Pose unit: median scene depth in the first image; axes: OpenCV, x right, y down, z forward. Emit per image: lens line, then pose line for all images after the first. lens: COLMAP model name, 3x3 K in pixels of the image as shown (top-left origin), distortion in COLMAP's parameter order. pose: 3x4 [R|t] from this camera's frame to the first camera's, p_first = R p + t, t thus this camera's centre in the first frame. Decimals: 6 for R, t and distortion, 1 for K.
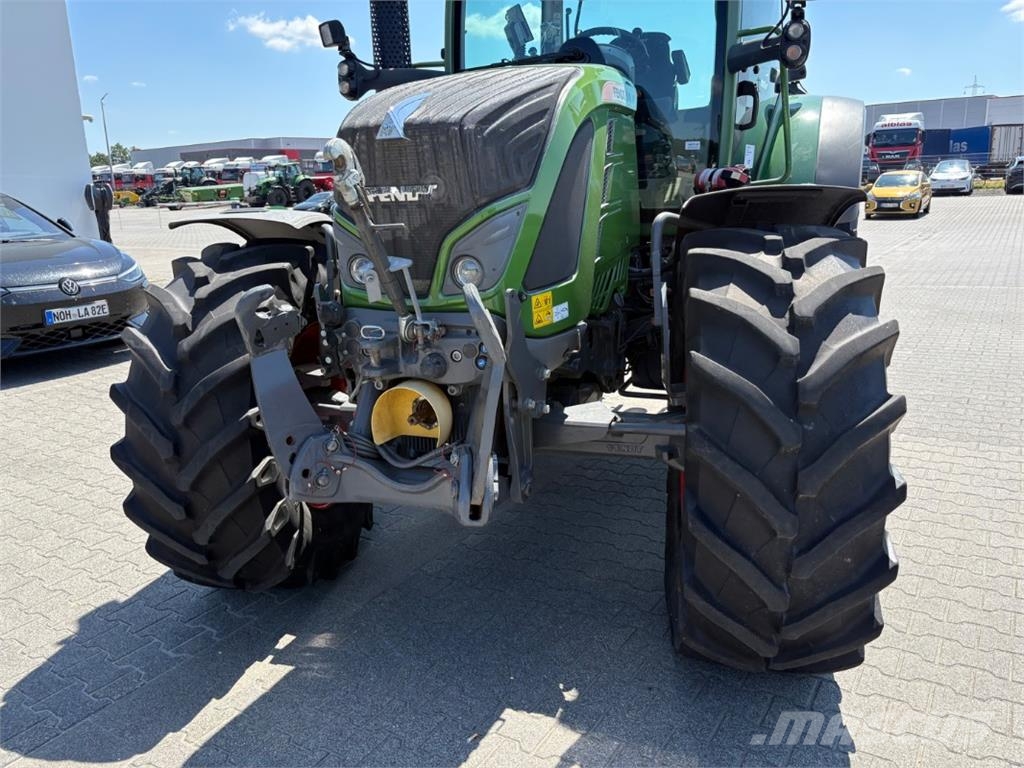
lens RADIAL K [[774.5, 0, 513.5], [0, 774.5, 388.9], [0, 0, 1]] dist [0.041258, -0.046950]
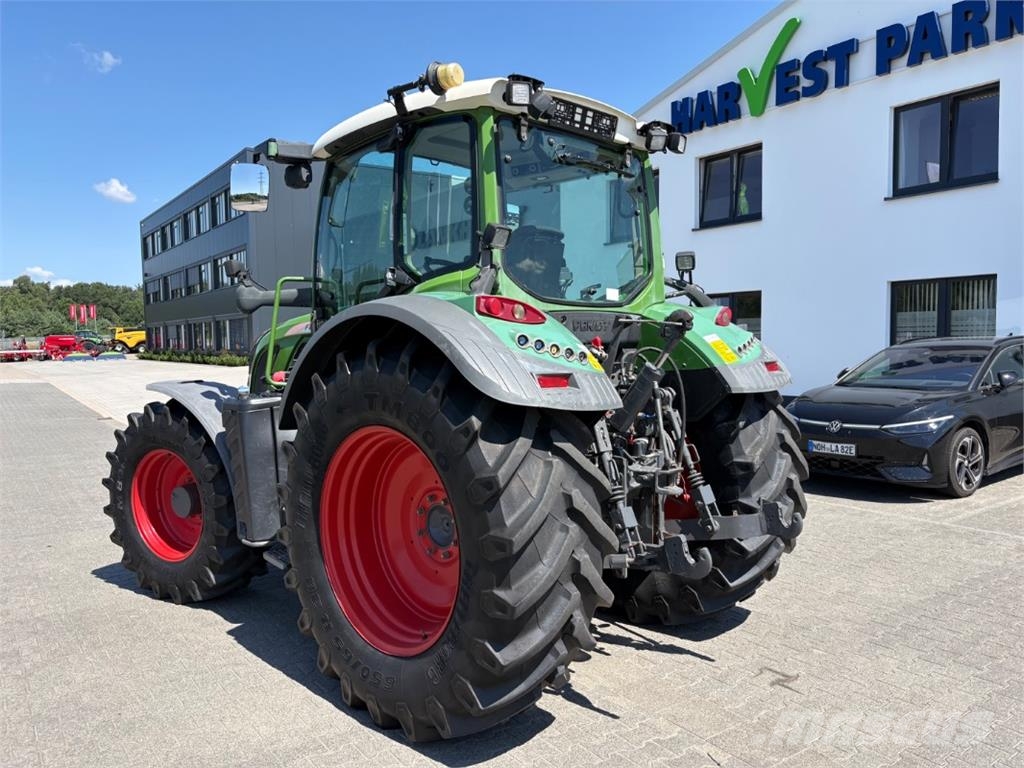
lens RADIAL K [[774.5, 0, 513.5], [0, 774.5, 388.9], [0, 0, 1]] dist [0.041258, -0.046950]
pose [[-0.375941, 0.095430, -0.921717, 1.827342], [-0.210114, 0.959996, 0.185093, -0.757428], [0.902508, 0.263249, -0.340851, 2.330496]]
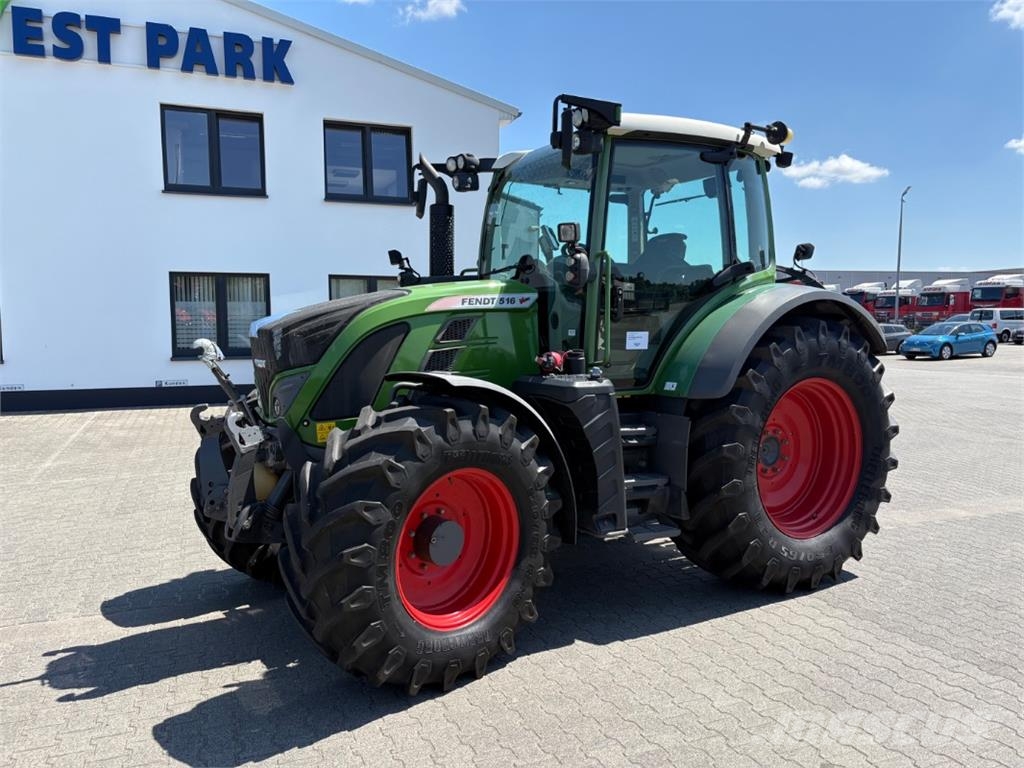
lens RADIAL K [[772.0, 0, 518.1], [0, 772.0, 389.5], [0, 0, 1]] dist [0.048327, -0.051550]
pose [[0.809665, 0.079690, -0.581456, 1.230967], [-0.170005, 0.980108, -0.102402, -0.081677], [0.561730, 0.181762, 0.807108, -0.149517]]
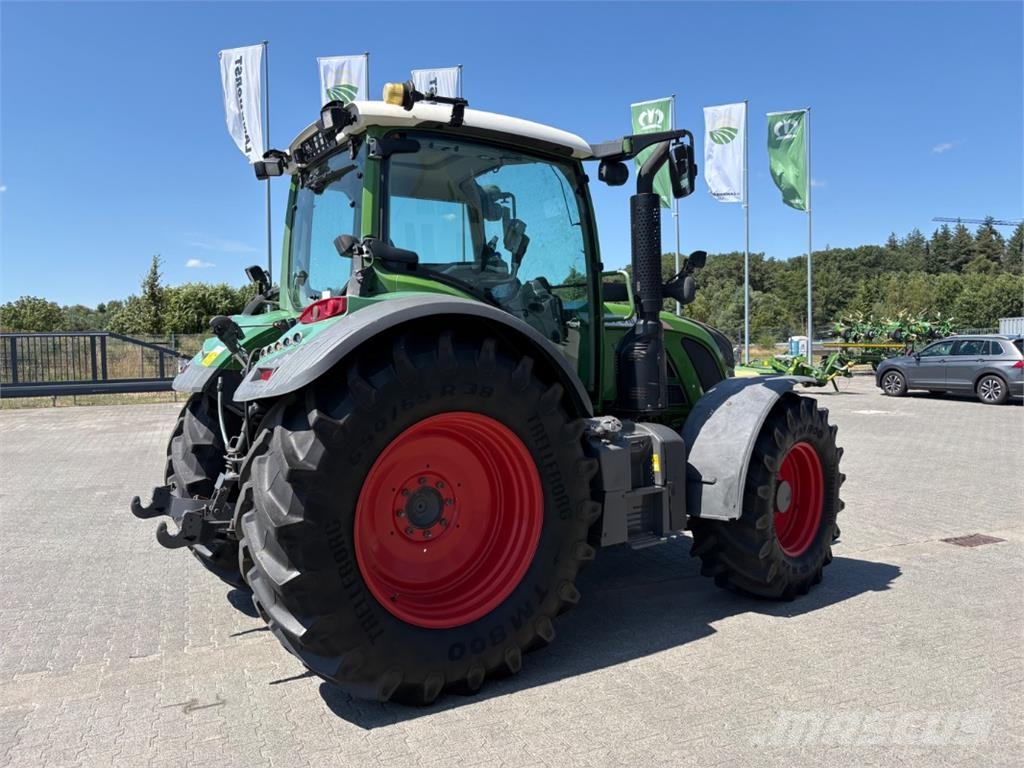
lens RADIAL K [[774.0, 0, 513.0], [0, 774.0, 379.1], [0, 0, 1]] dist [0.043219, -0.044825]
pose [[-0.825724, 0.029634, 0.563295, -0.967224], [0.187018, 0.956518, 0.223825, -0.819958], [-0.532169, 0.290164, -0.795362, 3.070410]]
